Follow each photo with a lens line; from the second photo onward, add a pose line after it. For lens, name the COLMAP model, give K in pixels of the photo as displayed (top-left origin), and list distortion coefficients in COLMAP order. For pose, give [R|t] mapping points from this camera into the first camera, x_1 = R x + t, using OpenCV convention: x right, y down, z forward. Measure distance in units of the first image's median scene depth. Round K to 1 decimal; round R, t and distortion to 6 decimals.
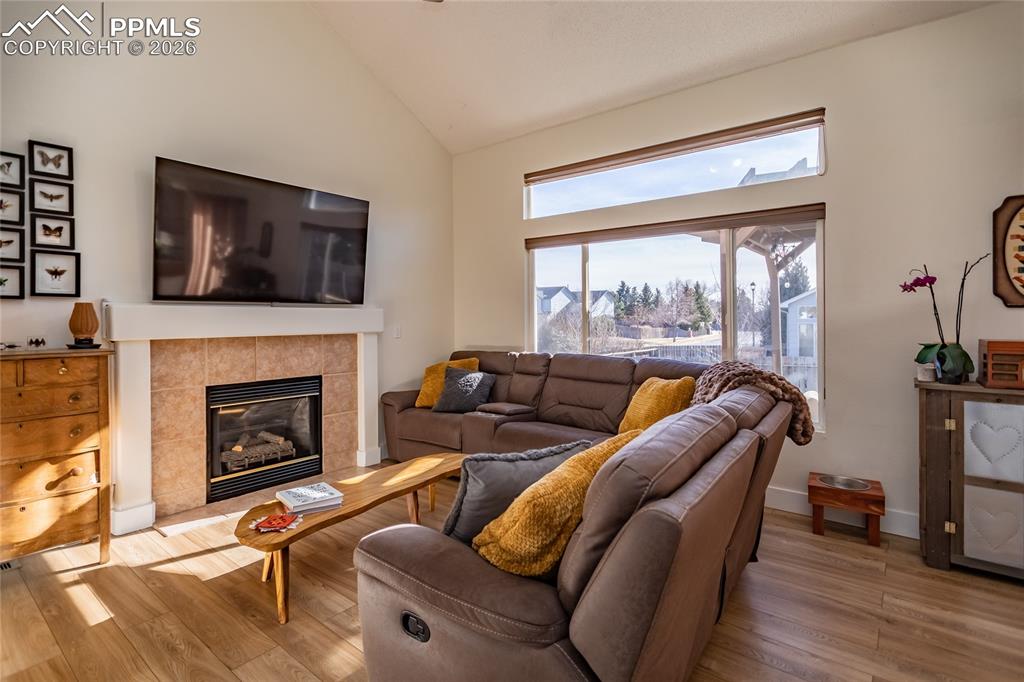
lens RADIAL K [[494.7, 0, 480.7], [0, 494.7, 319.7], [0, 0, 1]] dist [-0.009241, 0.005514]
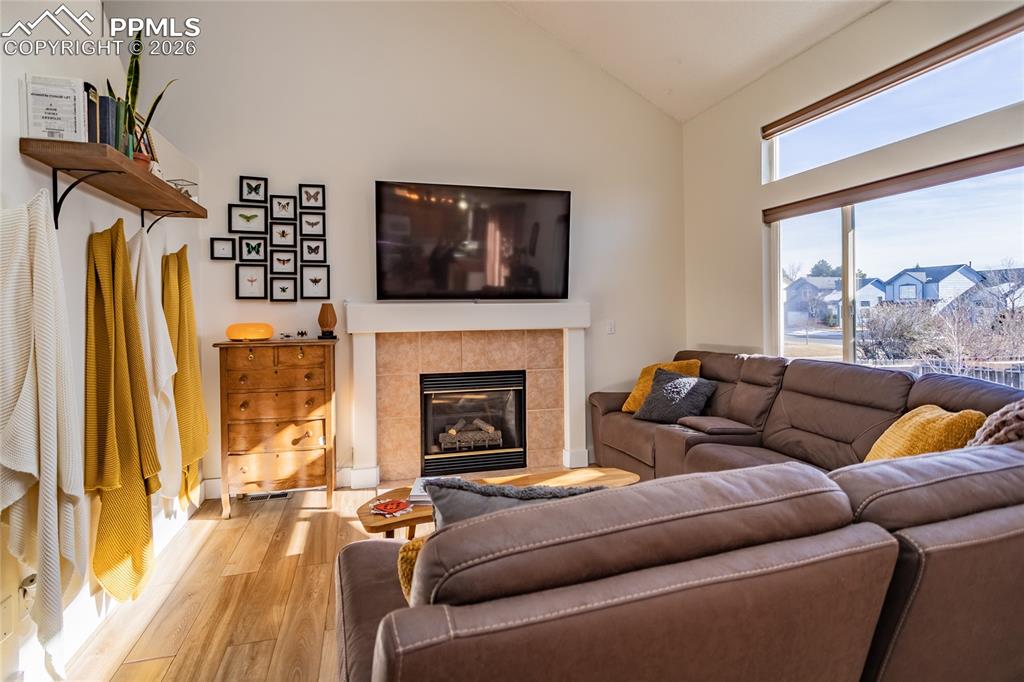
lens RADIAL K [[494.7, 0, 509.1], [0, 494.7, 311.1], [0, 0, 1]] dist [-0.009241, 0.005514]
pose [[0.819514, -0.008525, -0.572996, 0.260919], [0.007346, 0.999963, -0.004370, -0.004122], [0.573012, -0.000628, 0.819546, 0.171118]]
